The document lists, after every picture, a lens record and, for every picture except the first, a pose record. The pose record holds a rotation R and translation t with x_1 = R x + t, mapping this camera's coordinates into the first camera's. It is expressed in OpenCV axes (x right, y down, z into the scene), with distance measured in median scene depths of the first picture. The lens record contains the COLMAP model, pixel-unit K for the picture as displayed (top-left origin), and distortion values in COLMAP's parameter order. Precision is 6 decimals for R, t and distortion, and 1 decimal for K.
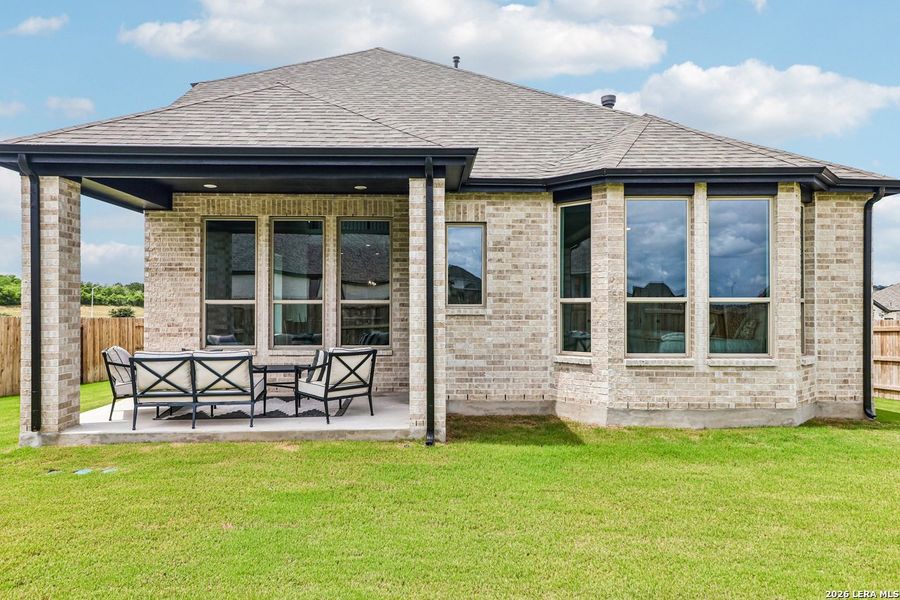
lens RADIAL K [[508.7, 0, 403.5], [0, 508.7, 304.0], [0, 0, 1]] dist [0.015957, -0.007892]
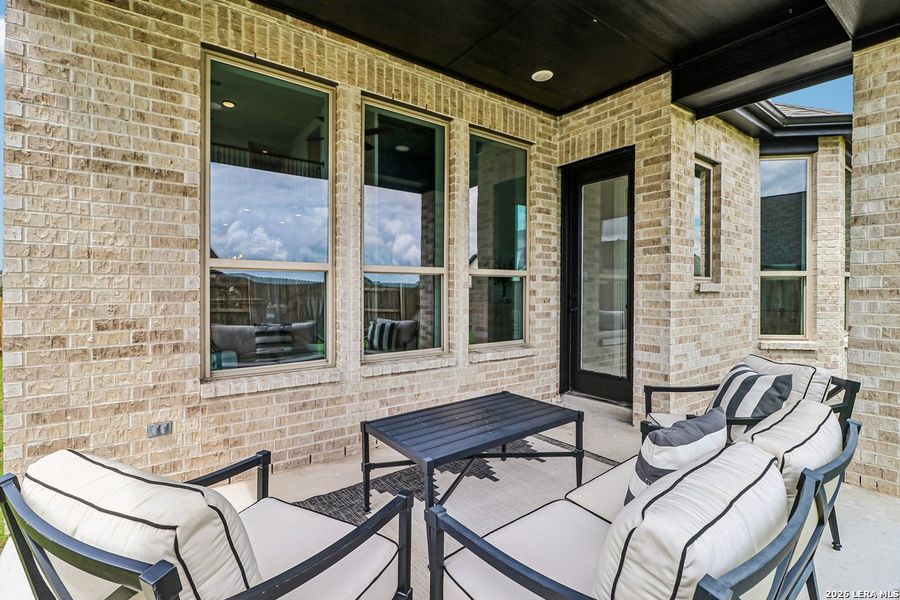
lens RADIAL K [[414.1, 0, 443.1], [0, 414.1, 295.5], [0, 0, 1]] dist [-0.000941, -0.006523]
pose [[0.826017, -0.007174, 0.563600, -0.424358], [-0.001962, 0.999876, 0.015603, 0.015906], [-0.563642, -0.013994, 0.825901, 0.632229]]
